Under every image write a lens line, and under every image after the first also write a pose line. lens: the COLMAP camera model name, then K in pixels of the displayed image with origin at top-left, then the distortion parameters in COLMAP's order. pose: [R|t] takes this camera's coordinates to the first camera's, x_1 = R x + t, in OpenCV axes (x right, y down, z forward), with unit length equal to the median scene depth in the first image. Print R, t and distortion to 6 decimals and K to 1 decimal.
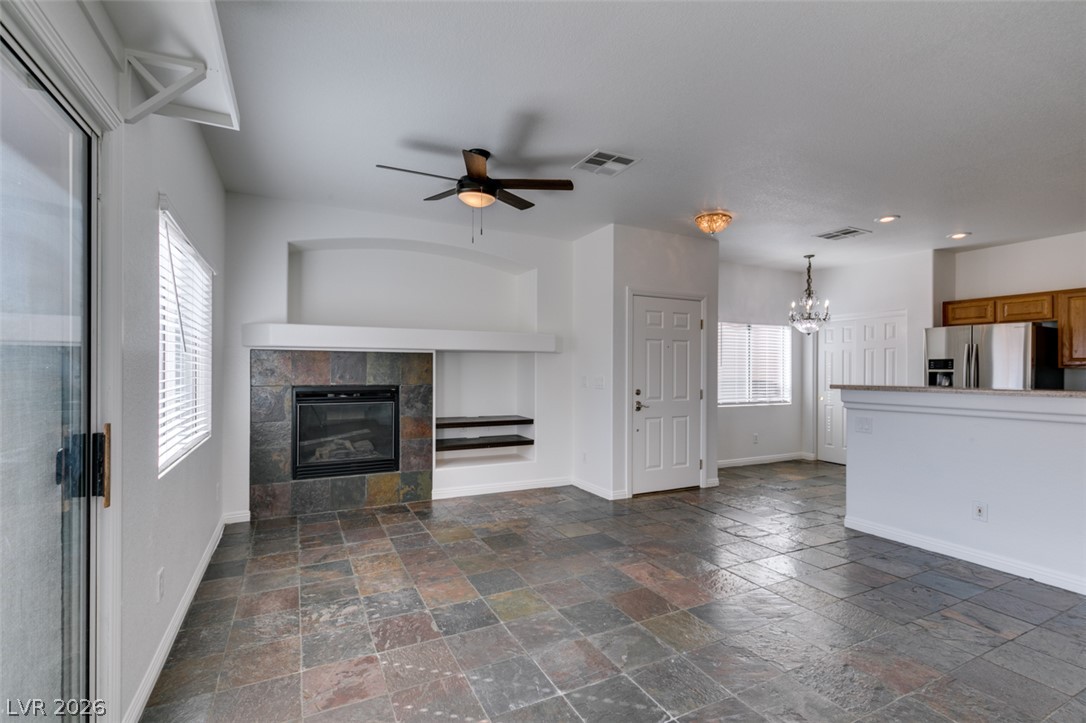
lens RADIAL K [[487.3, 0, 537.4], [0, 487.3, 367.4], [0, 0, 1]] dist [-0.000193, -0.000367]
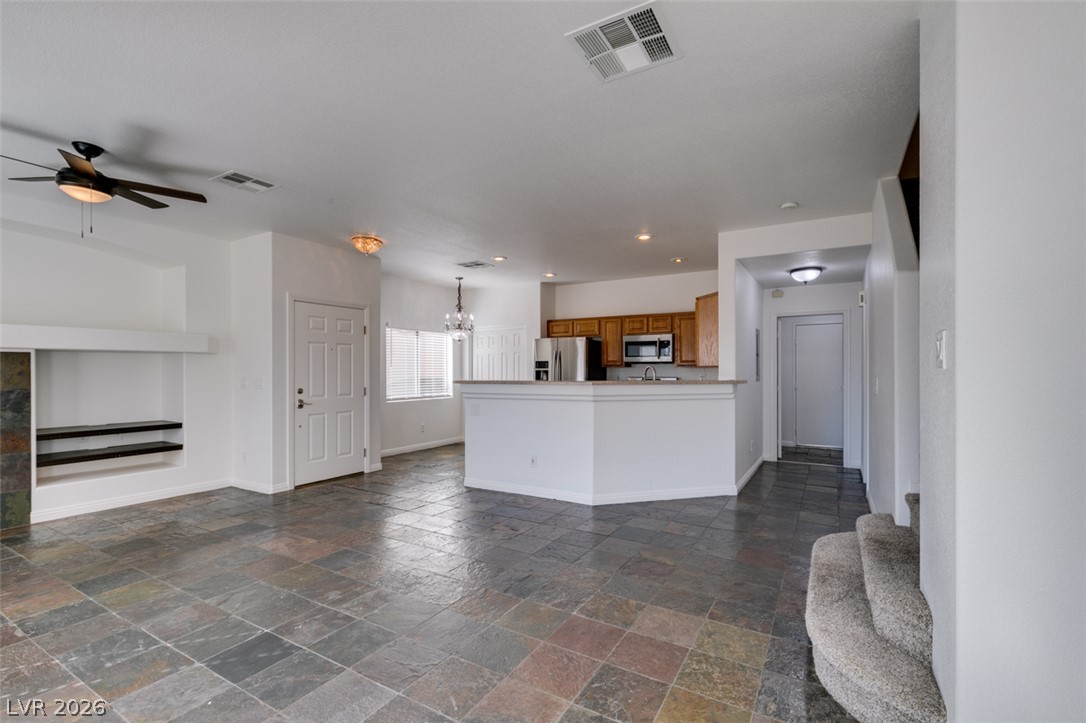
lens RADIAL K [[487.3, 0, 543.5], [0, 487.3, 368.2], [0, 0, 1]] dist [-0.000193, -0.000367]
pose [[0.838743, -0.005448, 0.544500, 0.068734], [0.005621, 0.999983, 0.001346, 0.001840], [-0.544498, 0.001931, 0.838760, -0.190237]]
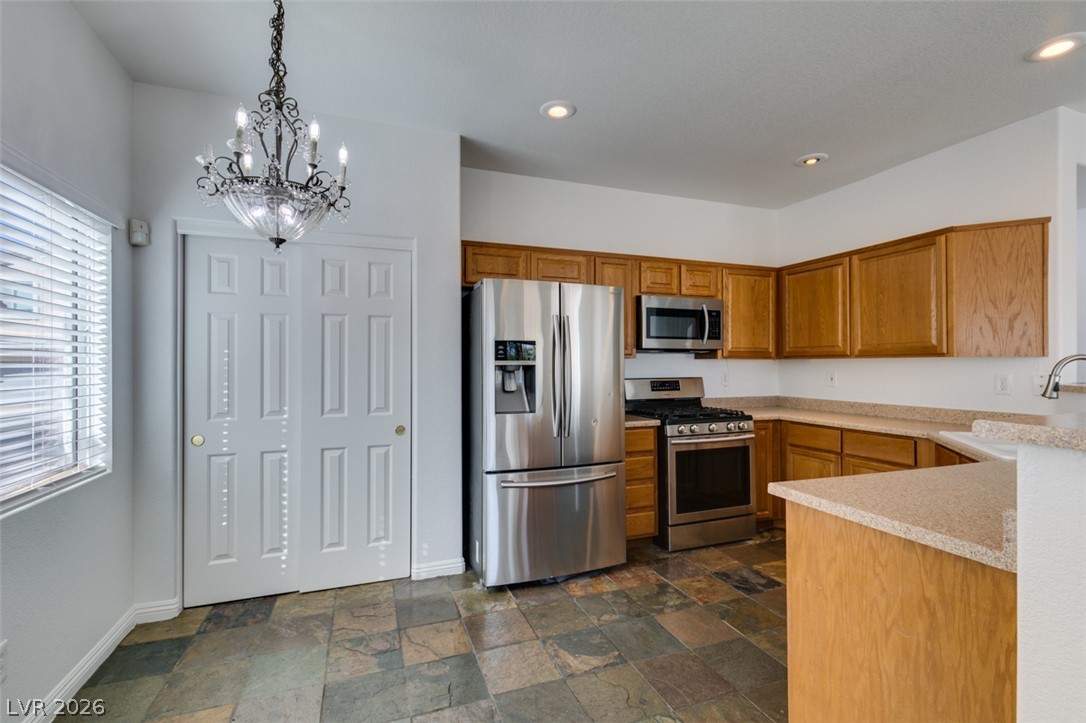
lens RADIAL K [[487.3, 0, 539.3], [0, 487.3, 360.8], [0, 0, 1]] dist [-0.000193, -0.000367]
pose [[0.107985, -0.000703, 0.994152, 0.329399], [0.000146, 1.000000, 0.000691, 0.004036], [-0.994152, 0.000071, 0.107986, 0.956988]]
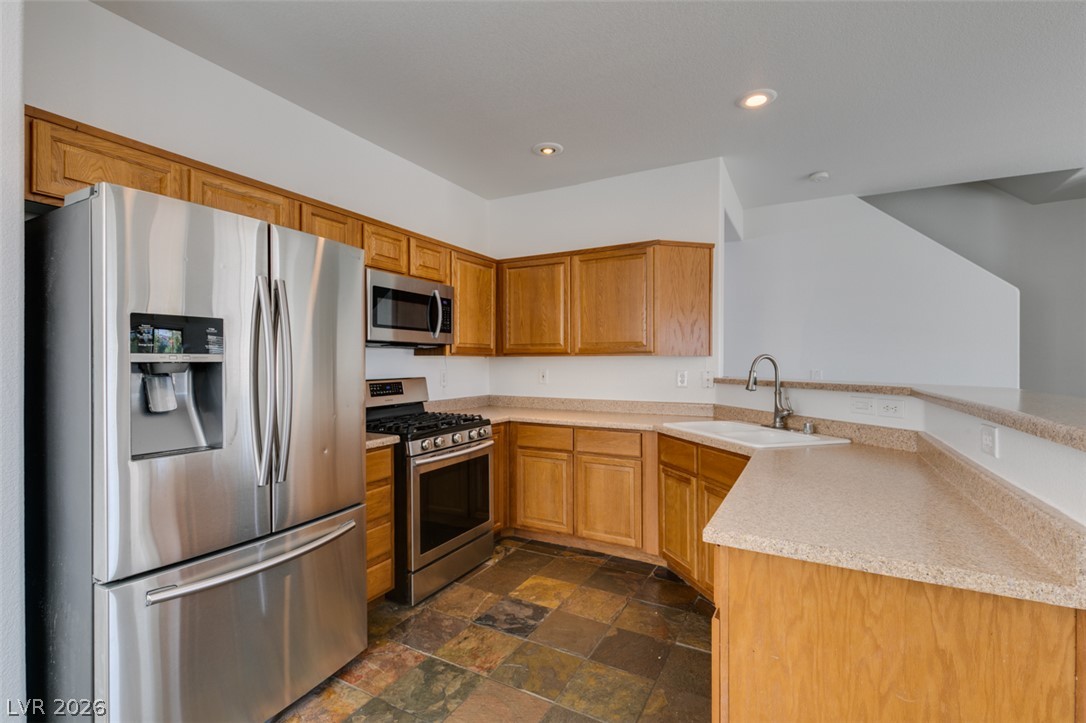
lens RADIAL K [[487.3, 0, 541.7], [0, 487.3, 360.6], [0, 0, 1]] dist [-0.000193, -0.000367]
pose [[-0.573731, -0.006215, 0.819020, 0.510137], [-0.006714, 0.999973, 0.002885, 0.005764], [-0.819016, -0.003844, -0.573758, 1.031969]]
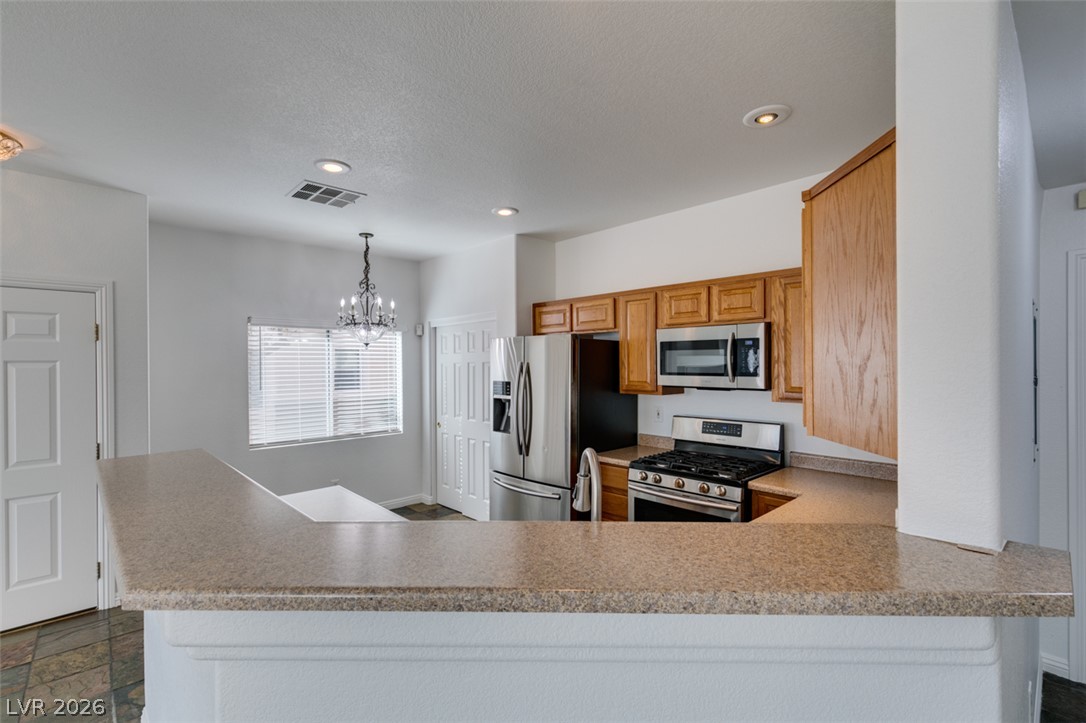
lens RADIAL K [[487.3, 0, 541.8], [0, 487.3, 364.8], [0, 0, 1]] dist [-0.000193, -0.000367]
pose [[0.956356, -0.014179, 0.291859, 0.700535], [0.012608, 0.999894, 0.007264, -0.048442], [-0.291931, -0.003267, 0.956434, 0.292426]]
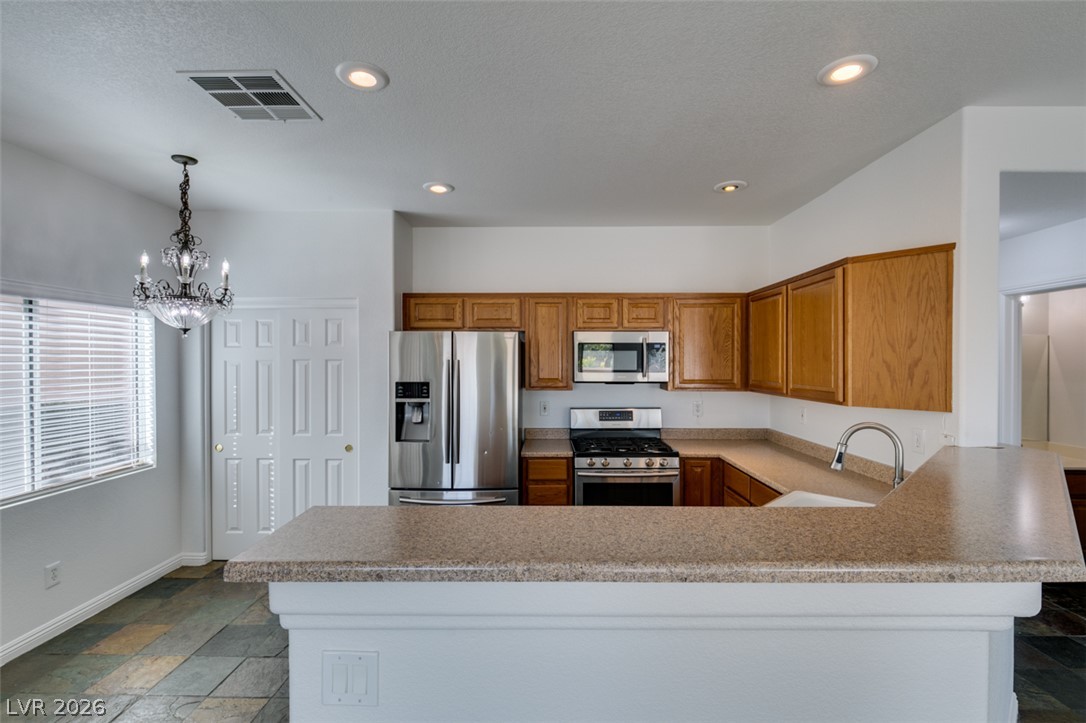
lens RADIAL K [[487.3, 0, 541.9], [0, 487.3, 362.7], [0, 0, 1]] dist [-0.000193, -0.000367]
pose [[0.459622, -0.011276, 0.888043, 0.361160], [0.001267, 0.999927, 0.012041, -0.051502], [-0.888114, -0.004409, 0.459602, 0.585669]]
